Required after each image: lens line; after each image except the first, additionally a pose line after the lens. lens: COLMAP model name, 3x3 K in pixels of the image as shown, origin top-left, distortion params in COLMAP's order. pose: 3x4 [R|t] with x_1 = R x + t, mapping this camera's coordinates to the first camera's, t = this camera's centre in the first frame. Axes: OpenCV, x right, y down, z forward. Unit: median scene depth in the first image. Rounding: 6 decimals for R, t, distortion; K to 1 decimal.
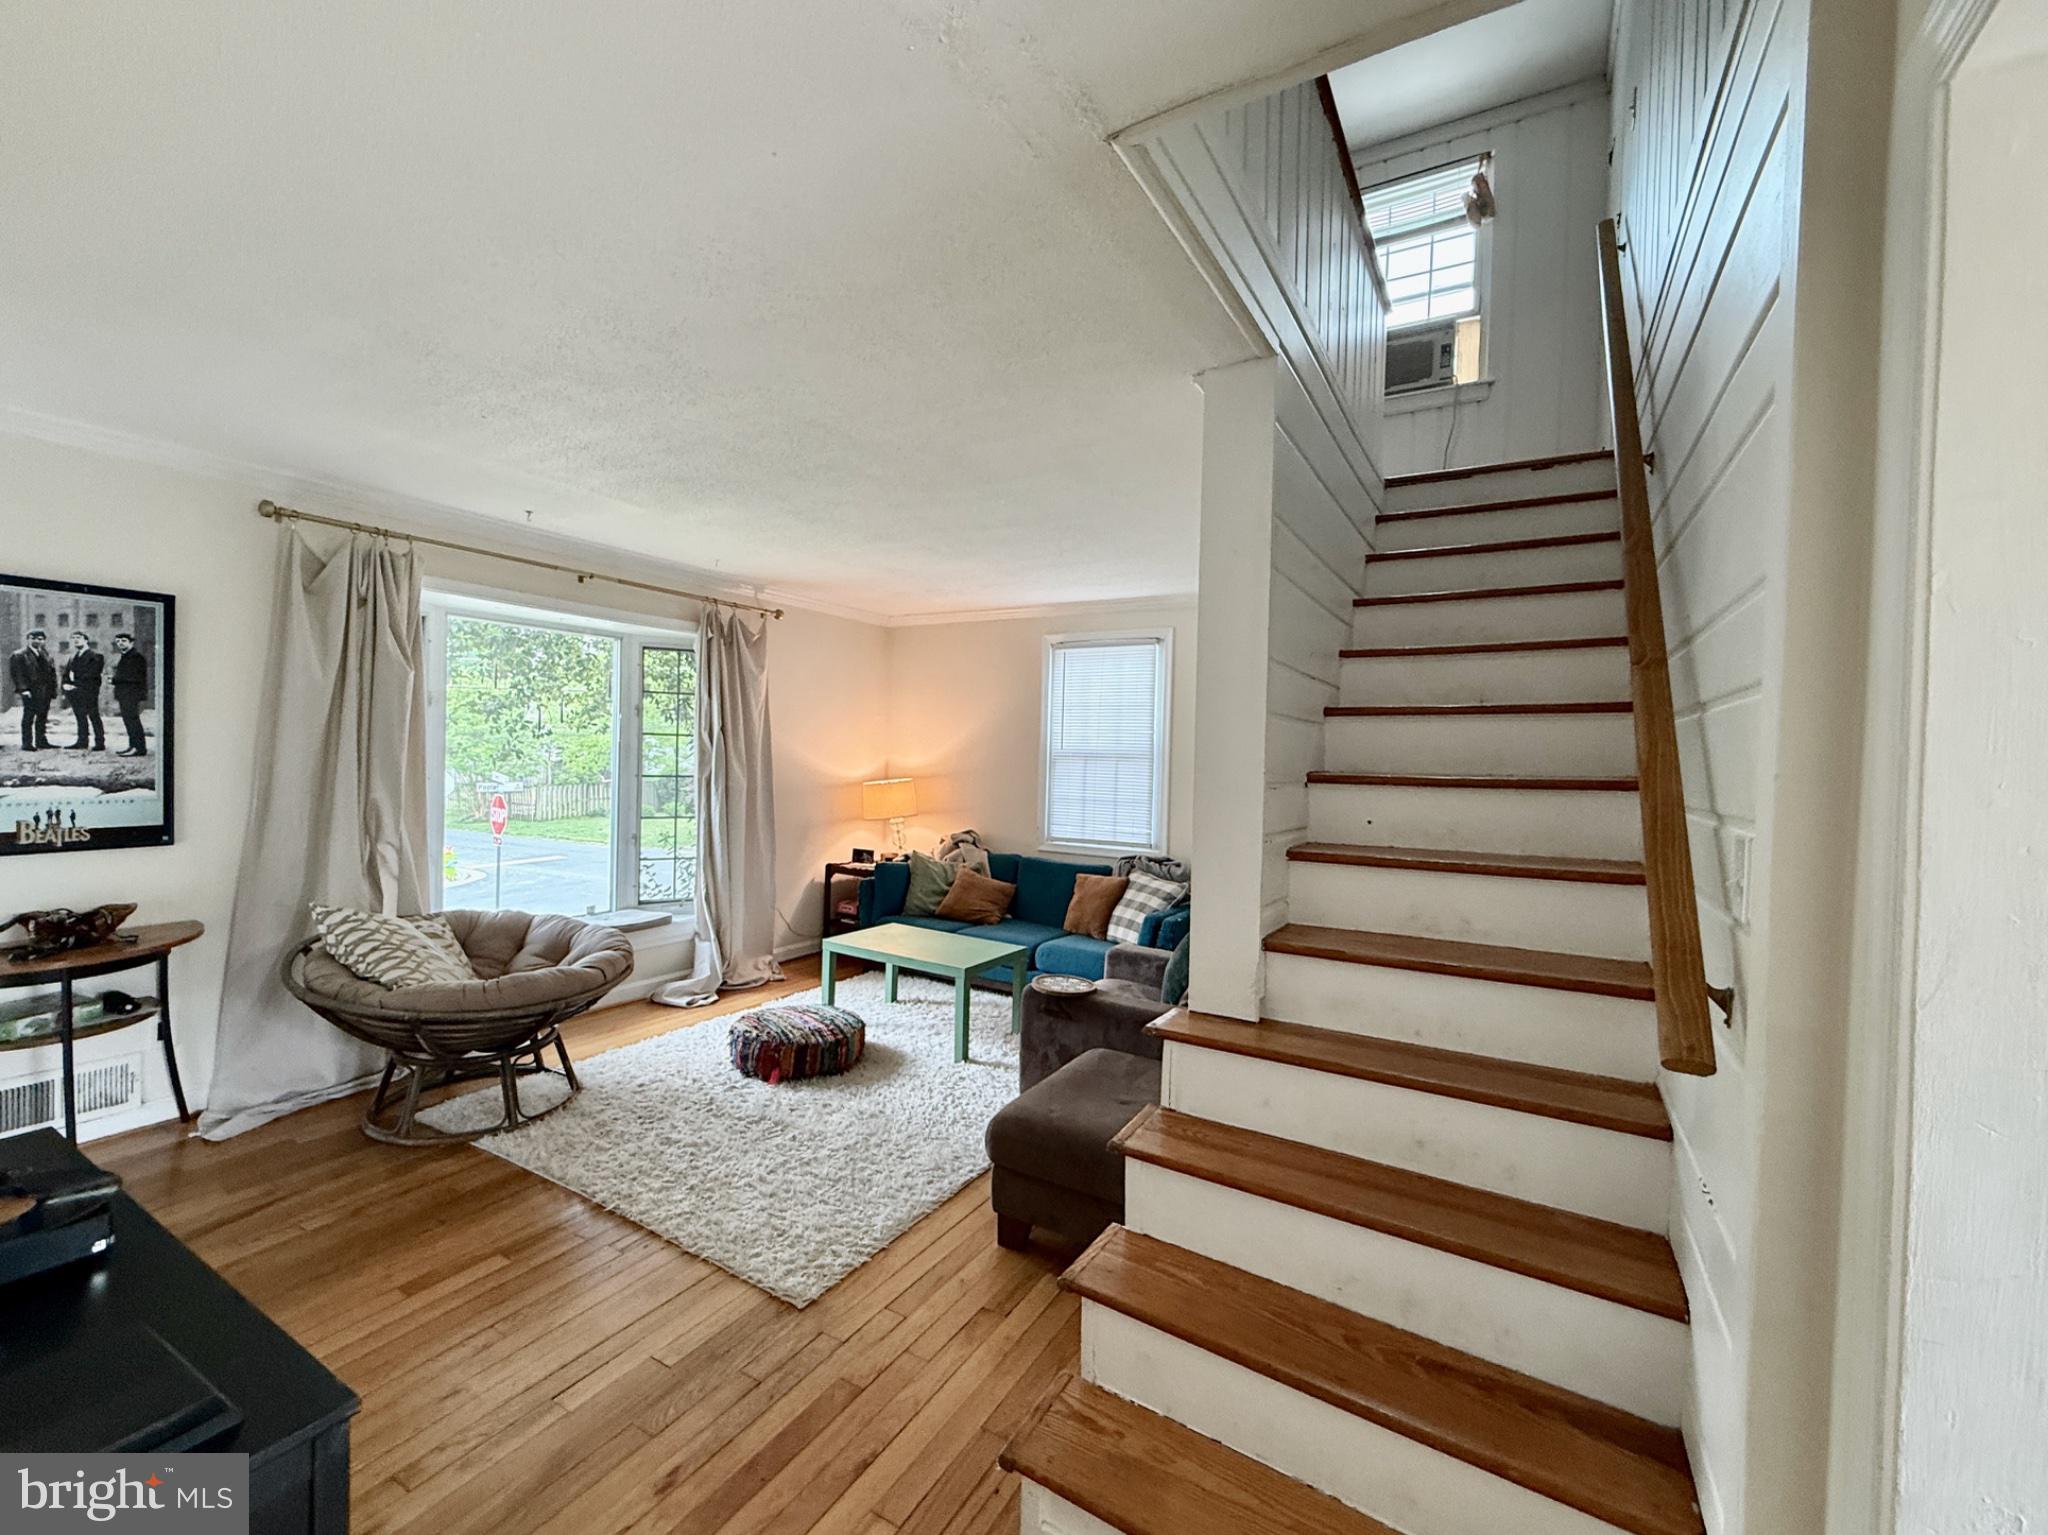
lens RADIAL K [[857.9, 0, 1024.0], [0, 857.9, 767.5], [0, 0, 1]] dist [-0.000797, -0.000073]
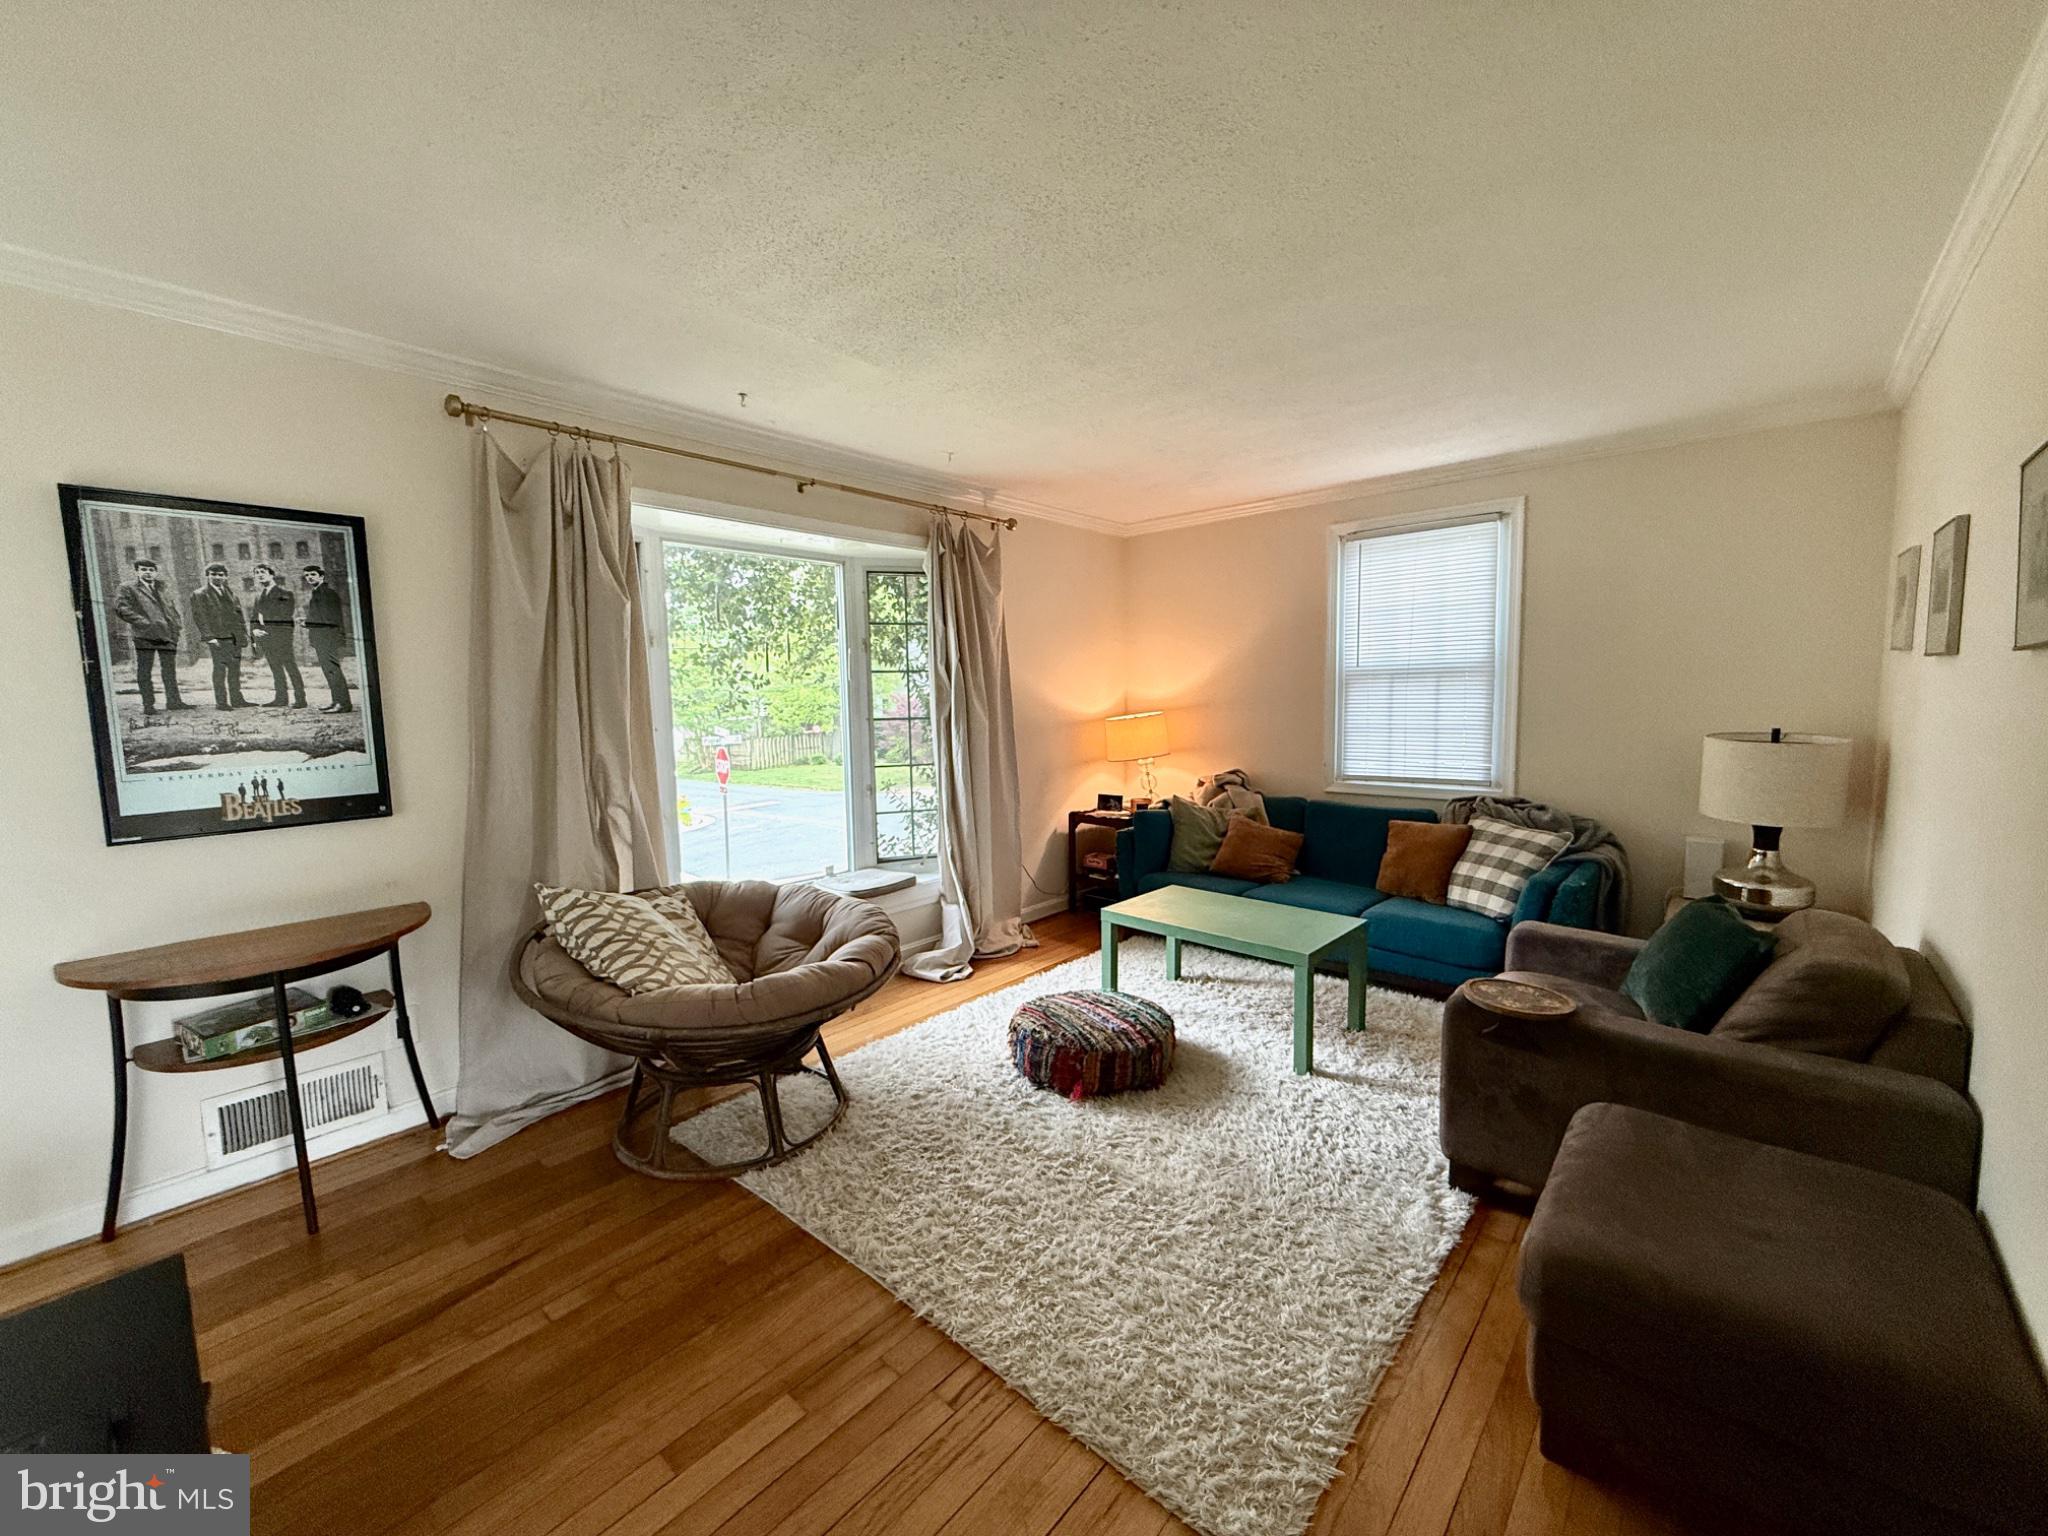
lens RADIAL K [[825.6, 0, 1024.0], [0, 825.6, 768.0], [0, 0, 1]] dist [-0.001298, -0.000030]
pose [[0.980115, -0.028233, -0.196409, -0.186537], [0.042491, 0.996728, 0.068766, 0.011376], [0.193825, -0.075744, 0.978108, 0.282105]]
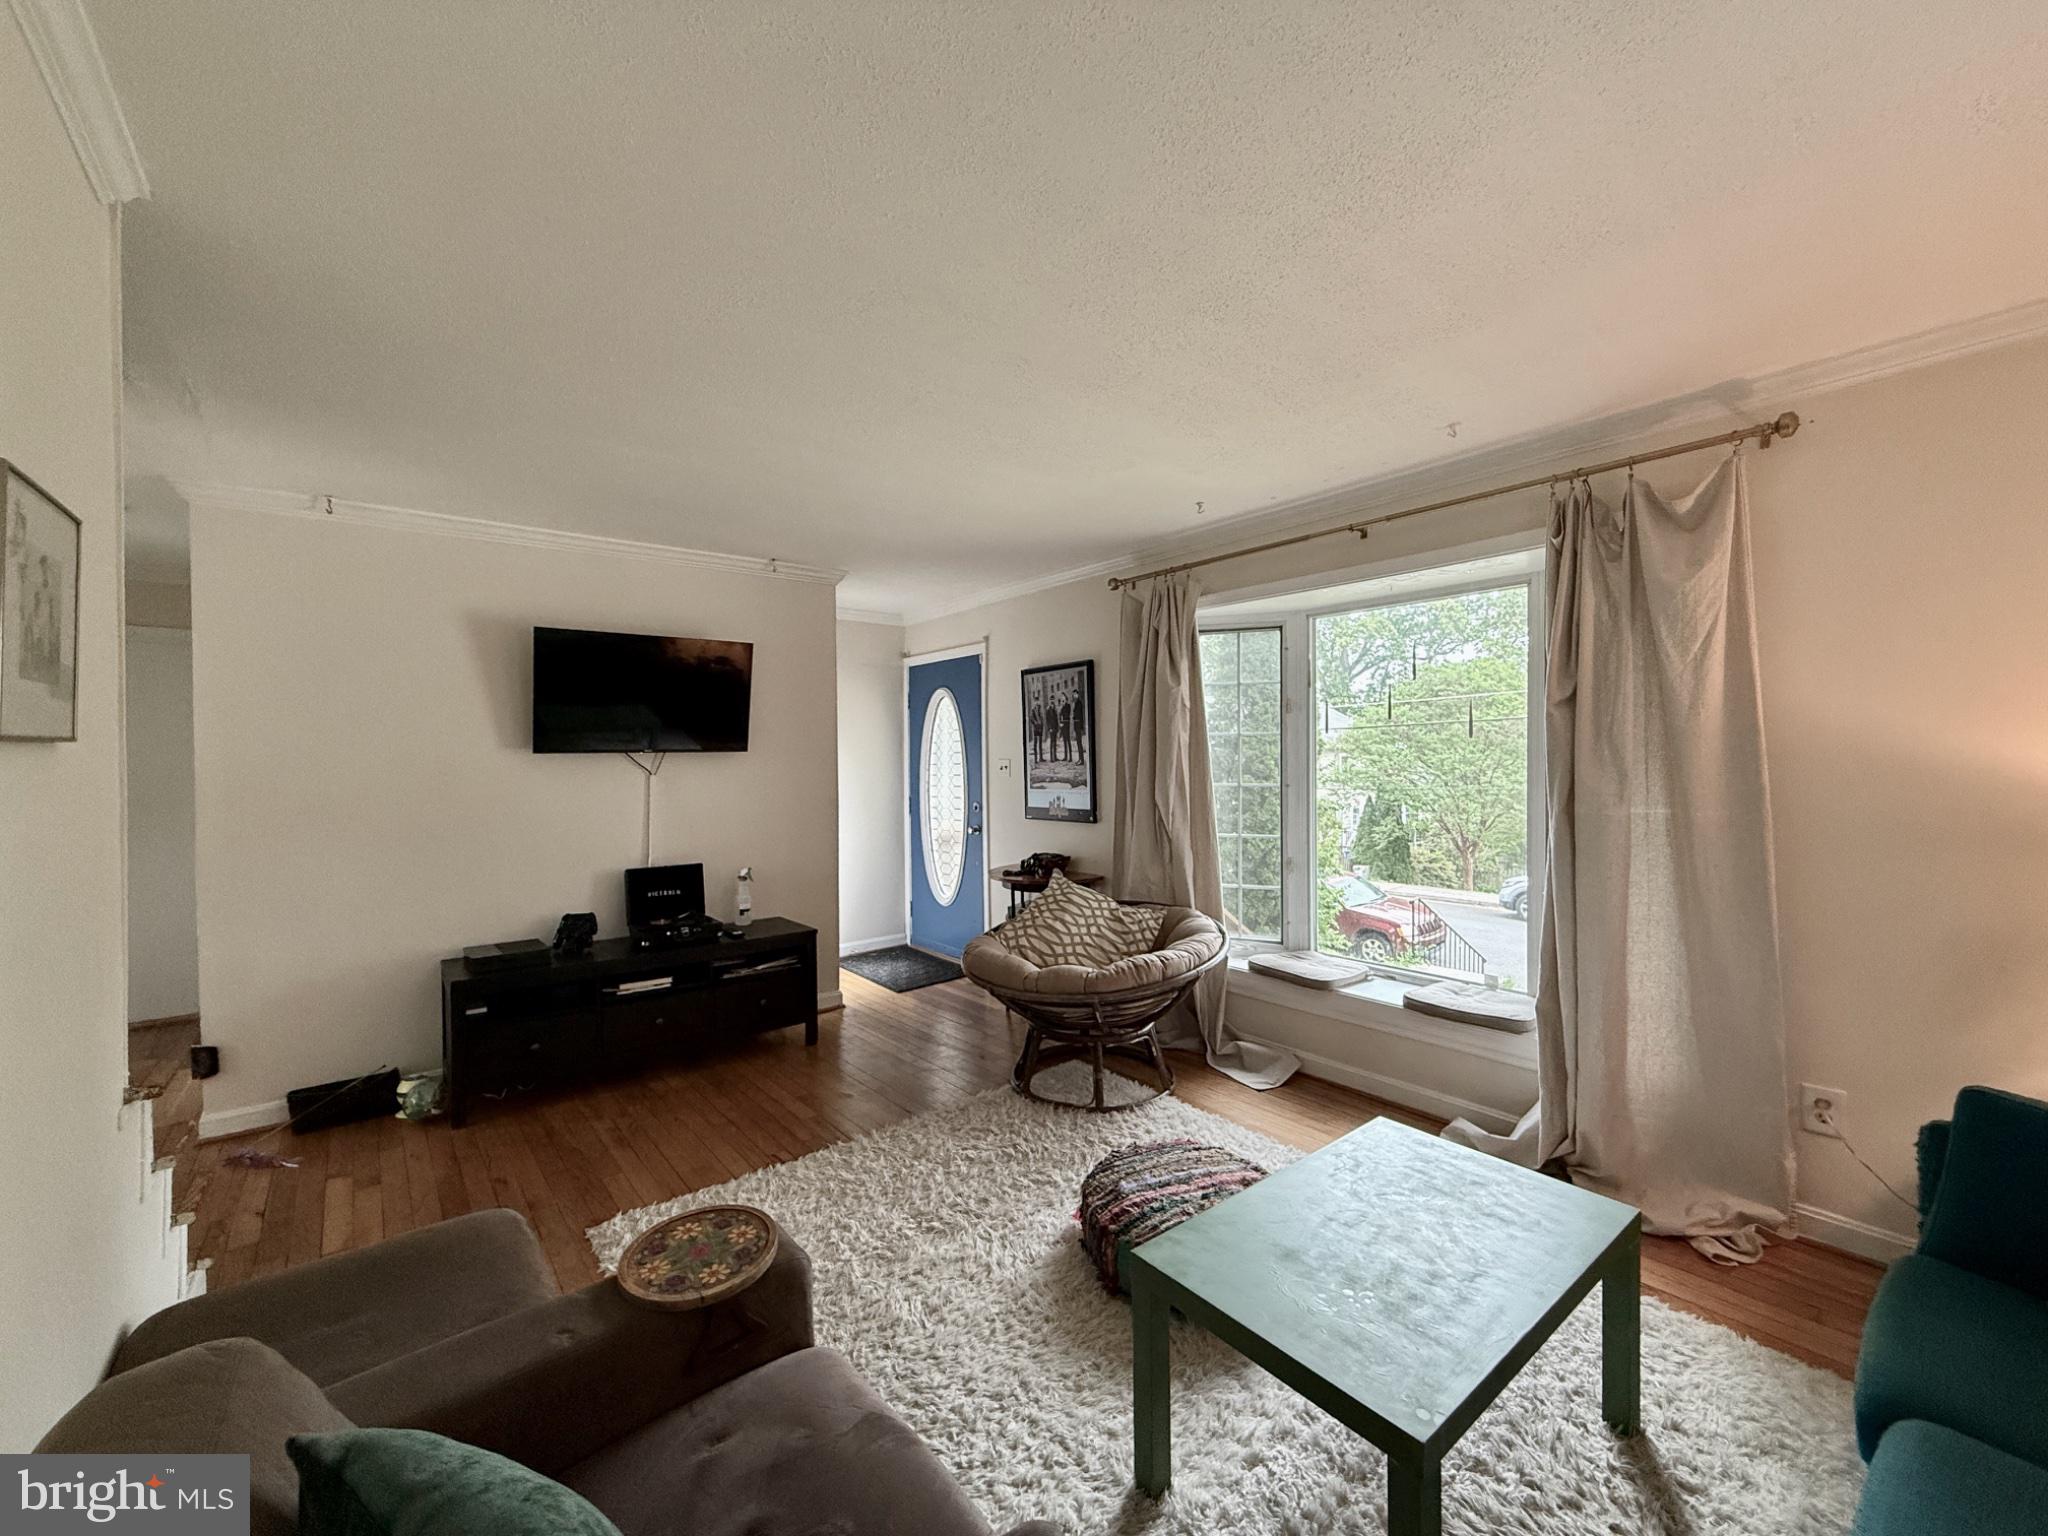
lens RADIAL K [[825.6, 0, 1024.0], [0, 825.6, 768.0], [0, 0, 1]] dist [-0.001298, -0.000030]
pose [[-0.352690, -0.020322, -0.935520, 0.366131], [-0.019477, 0.999707, -0.014374, 0.013659], [0.935538, 0.013152, -0.352982, 1.223473]]
